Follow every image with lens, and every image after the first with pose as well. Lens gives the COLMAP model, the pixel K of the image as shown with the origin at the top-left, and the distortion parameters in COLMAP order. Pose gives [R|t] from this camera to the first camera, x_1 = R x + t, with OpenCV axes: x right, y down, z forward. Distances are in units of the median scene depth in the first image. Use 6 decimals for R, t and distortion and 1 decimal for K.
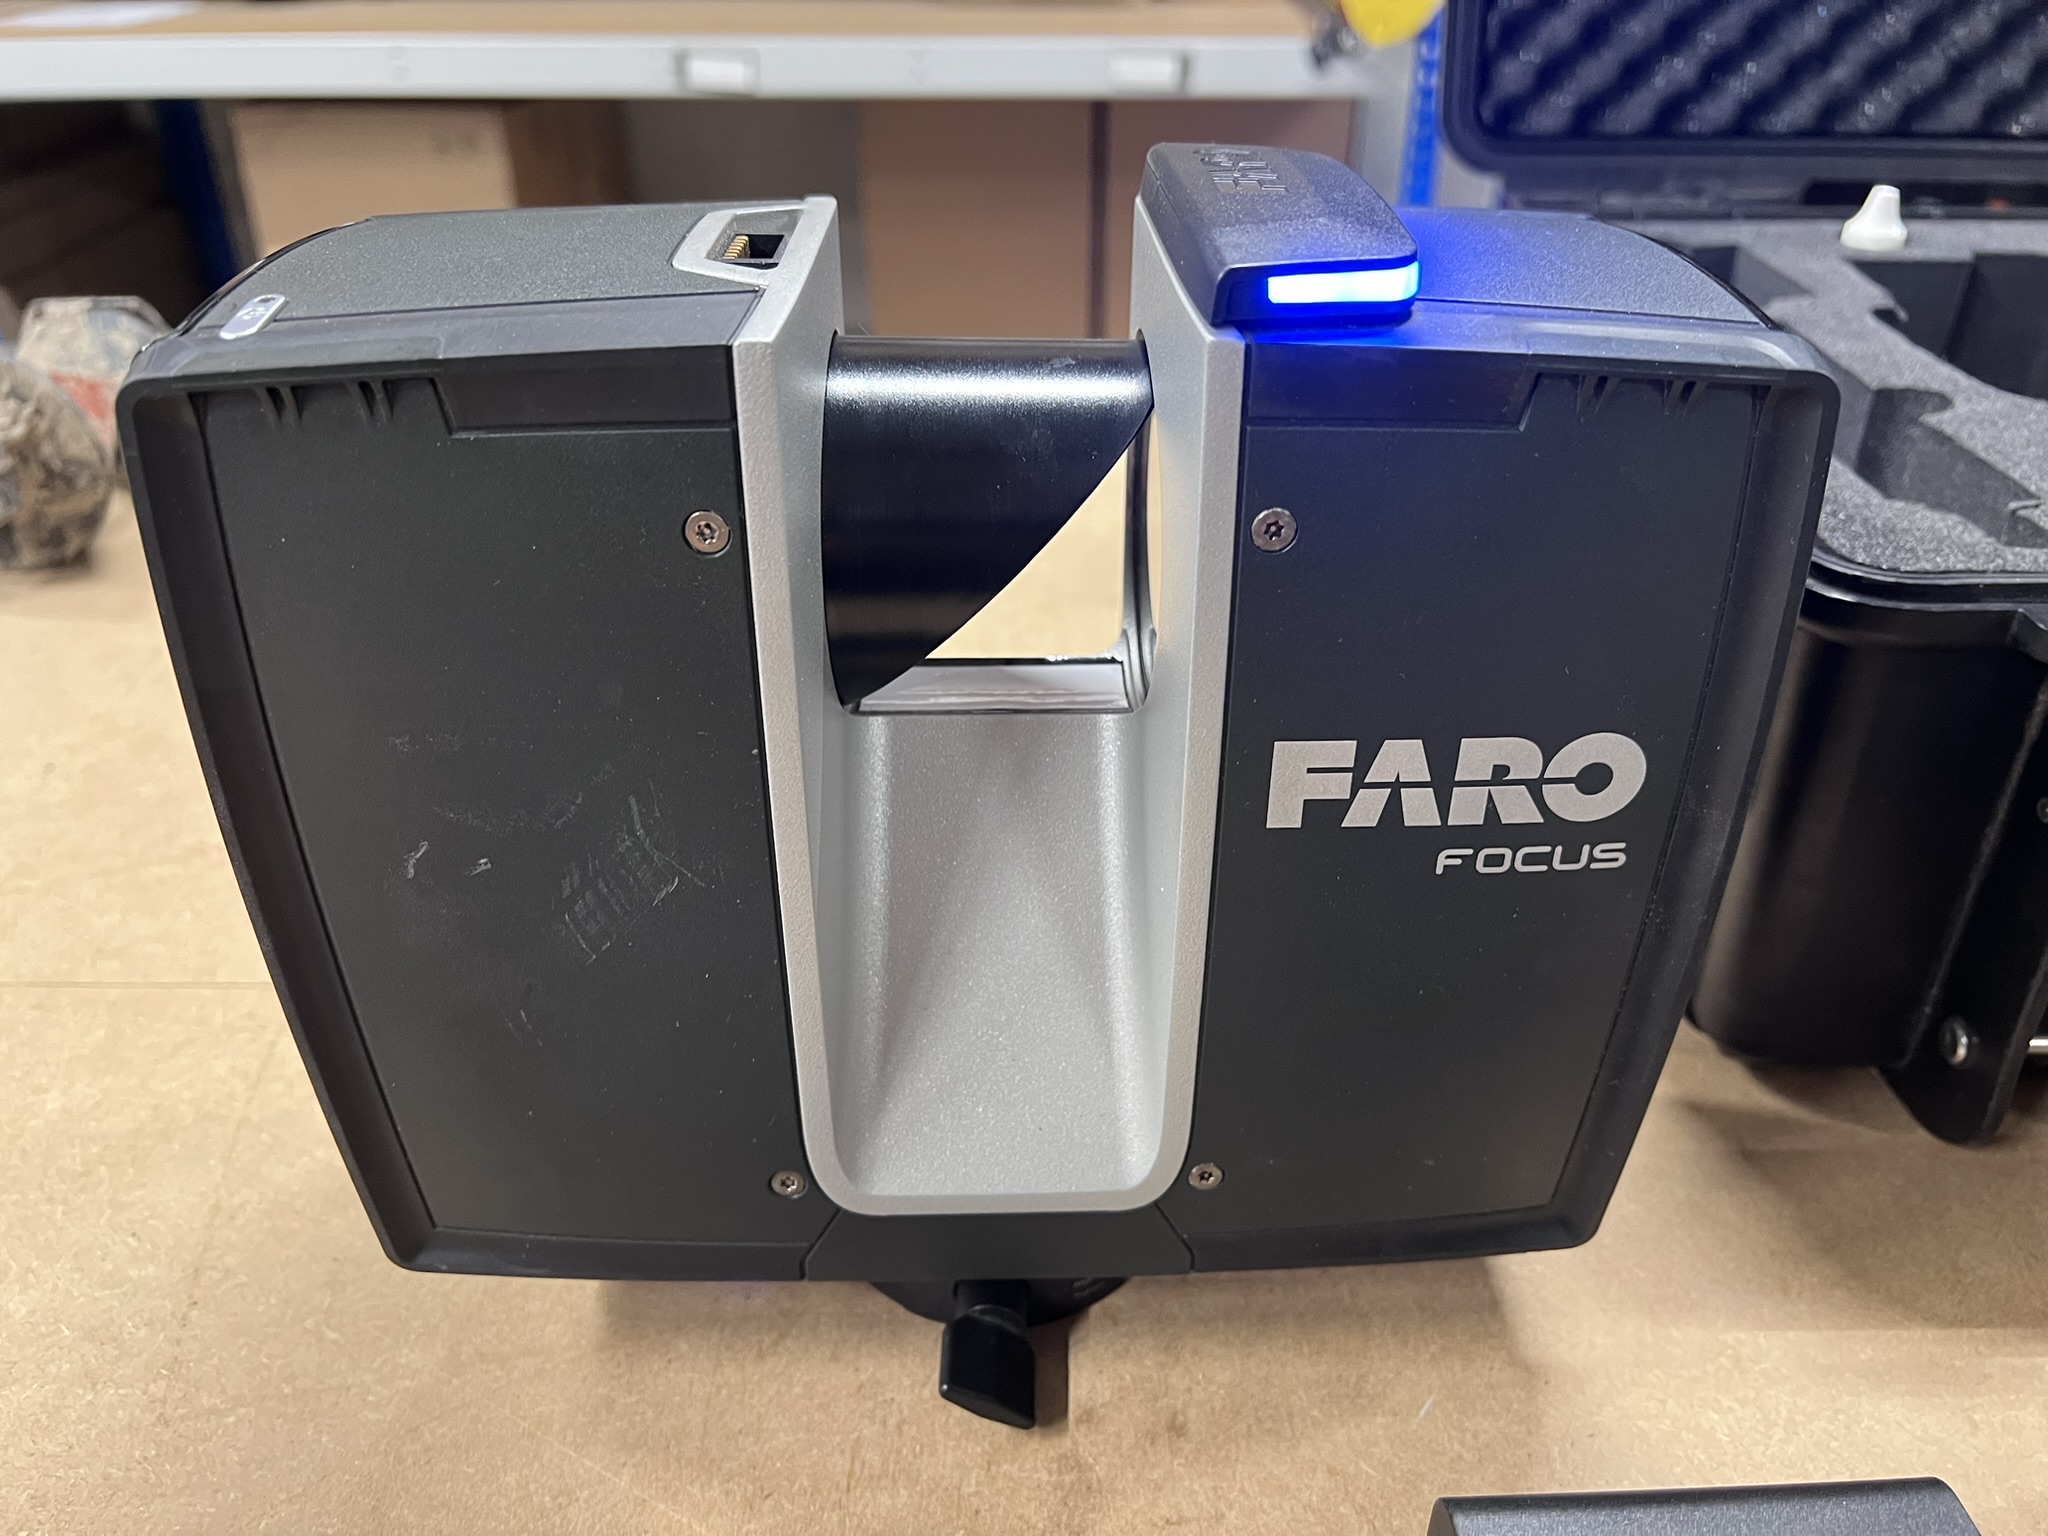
lens RADIAL K [[1586.0, 0, 1025.4], [0, 1586.0, 751.0], [0, 0, 1]] dist [0.029247, -0.057055]
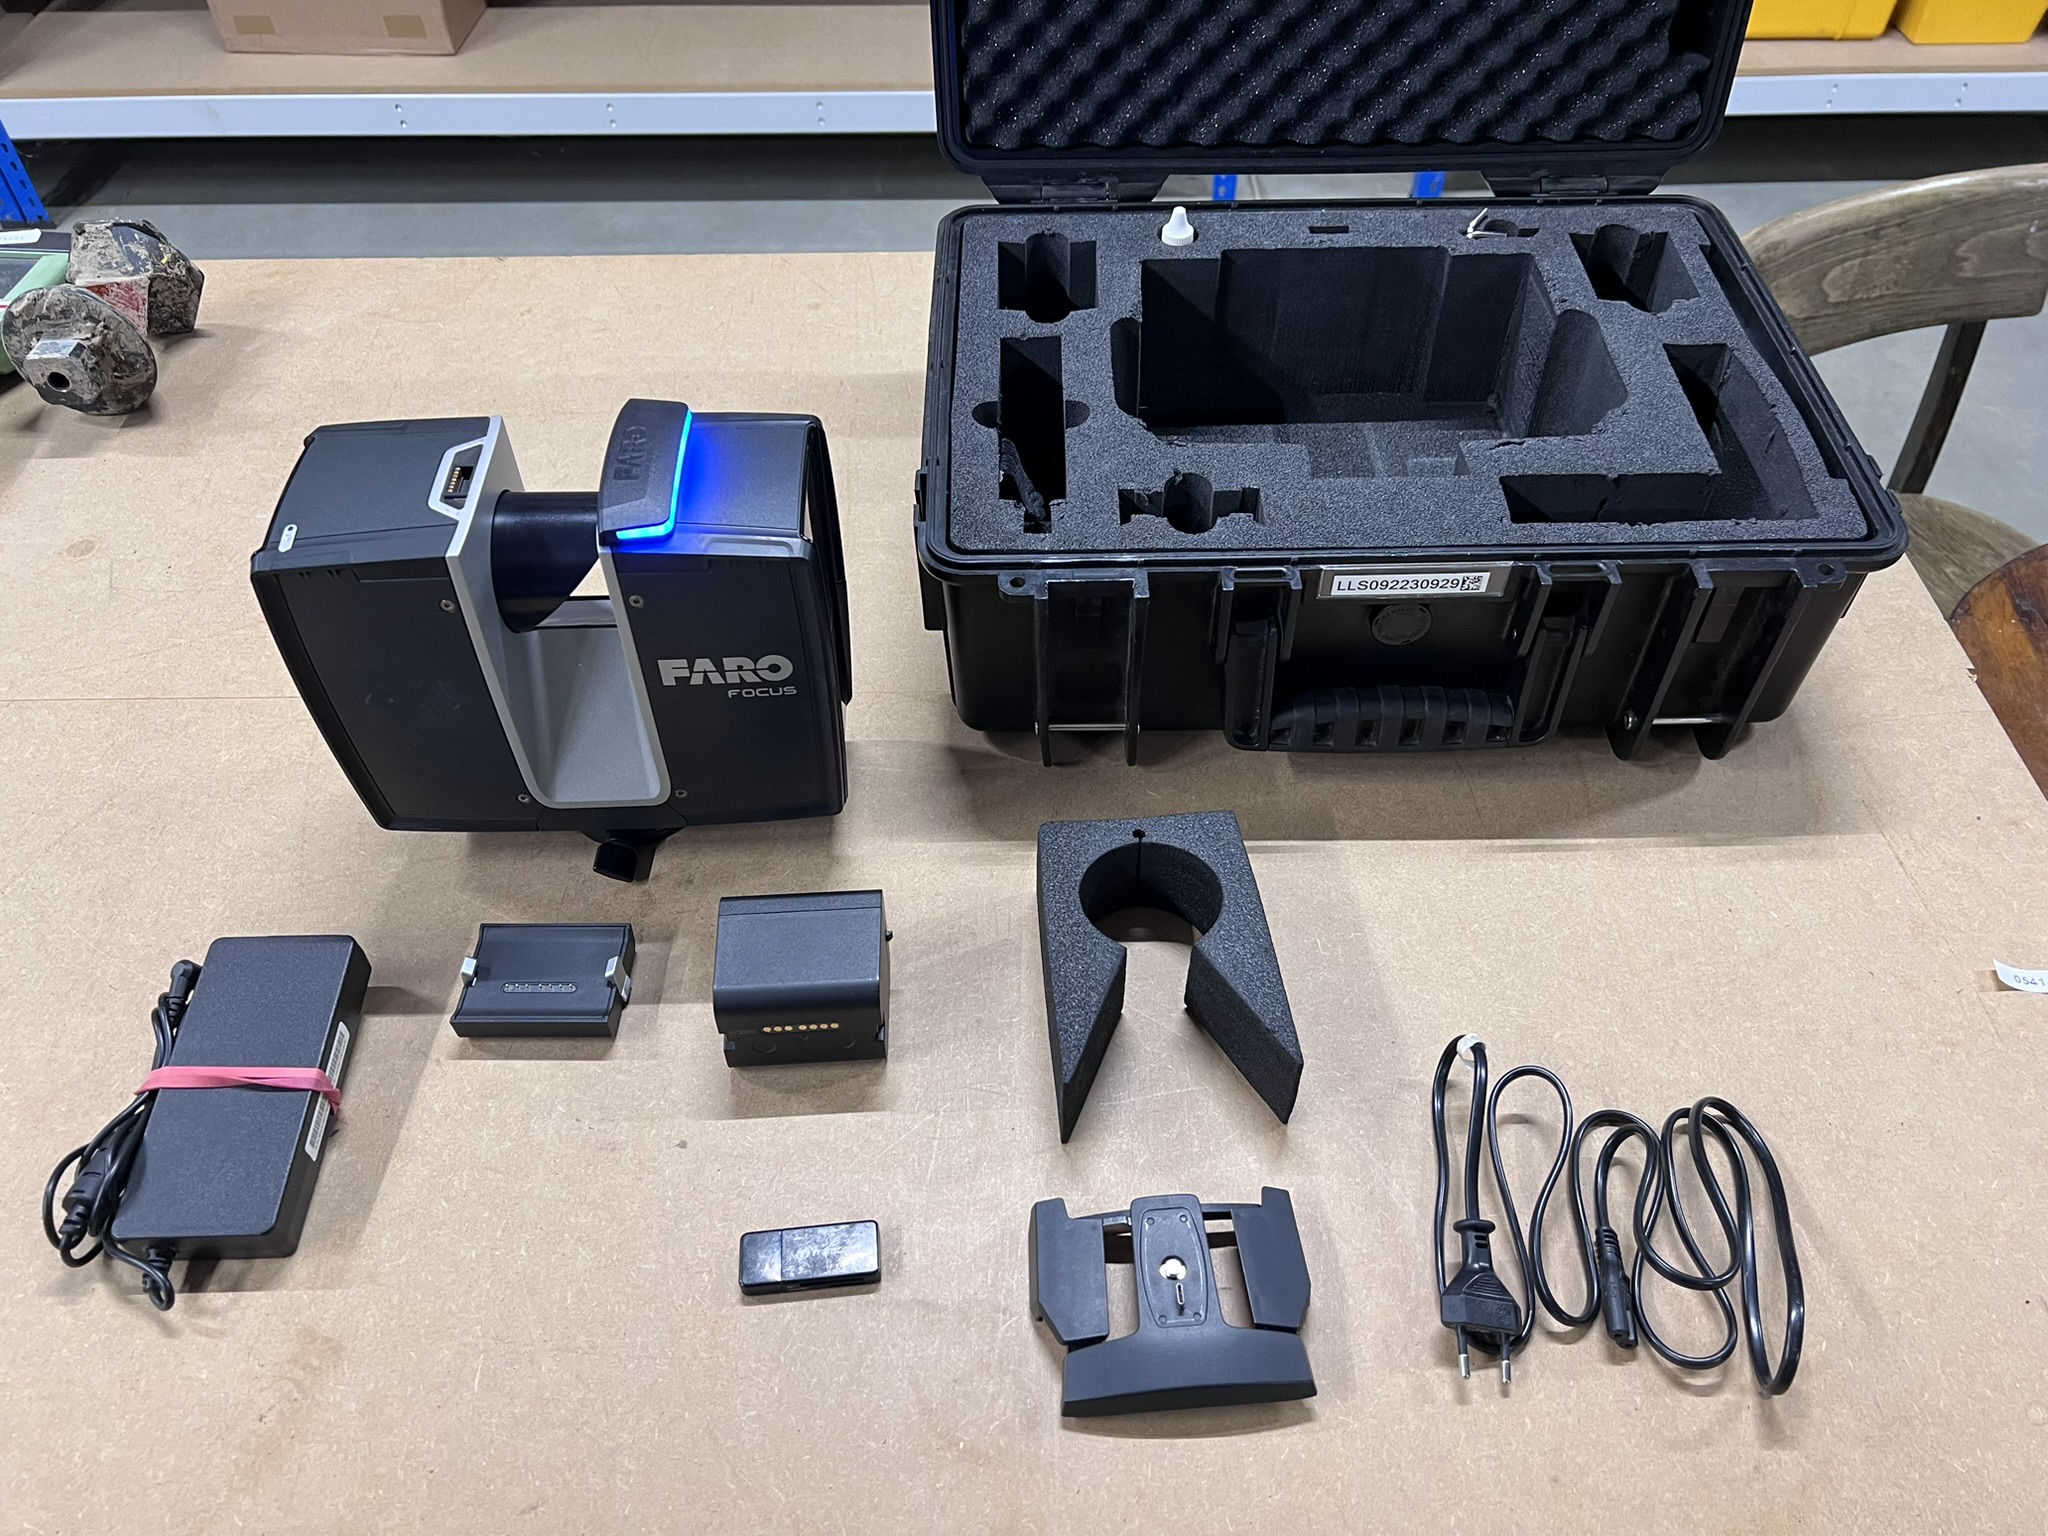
lens RADIAL K [[1586.0, 0, 1026.0], [0, 1586.0, 774.0], [0, 0, 1]] dist [0.029247, -0.057055]
pose [[0.999900, -0.013402, 0.004605, 0.604864], [0.011284, 0.949565, 0.313366, -0.528964], [-0.008573, -0.313282, 0.949621, -1.363615]]
